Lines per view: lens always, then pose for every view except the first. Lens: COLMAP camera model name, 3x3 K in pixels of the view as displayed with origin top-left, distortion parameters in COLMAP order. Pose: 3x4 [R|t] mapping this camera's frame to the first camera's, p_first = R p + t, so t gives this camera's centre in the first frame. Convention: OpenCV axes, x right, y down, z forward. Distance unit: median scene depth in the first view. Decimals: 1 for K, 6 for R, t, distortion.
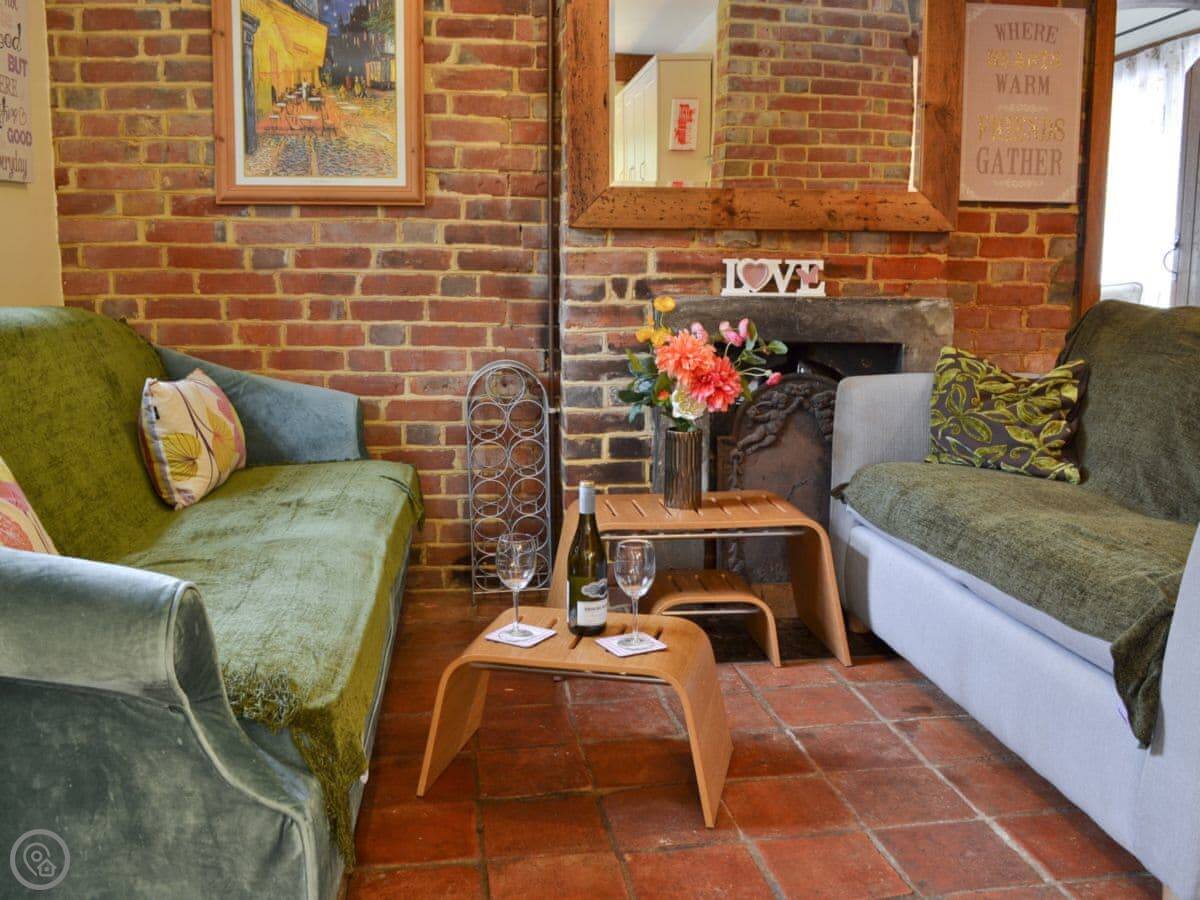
lens RADIAL K [[1062.7, 0, 596.1], [0, 1062.7, 484.0], [0, 0, 1]] dist [-0.054046, -0.017139]
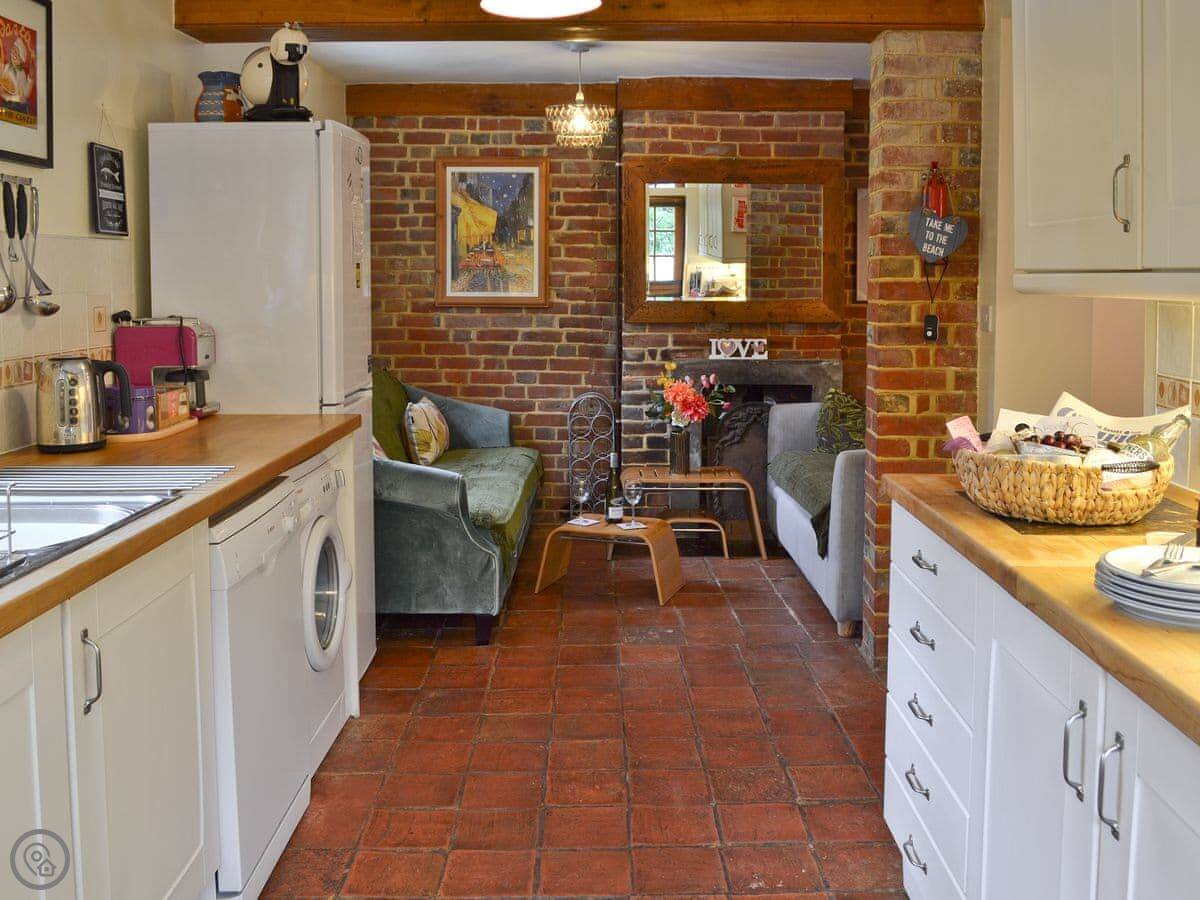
lens RADIAL K [[1116.3, 0, 600.0], [0, 1116.3, 450.0], [0, 0, 1]] dist [-0.055101, -0.009676]
pose [[0.992246, 0.014693, -0.123419, 0.168075], [-0.020165, 0.998863, -0.043206, 0.062640], [0.122644, 0.045359, 0.991414, -0.887144]]
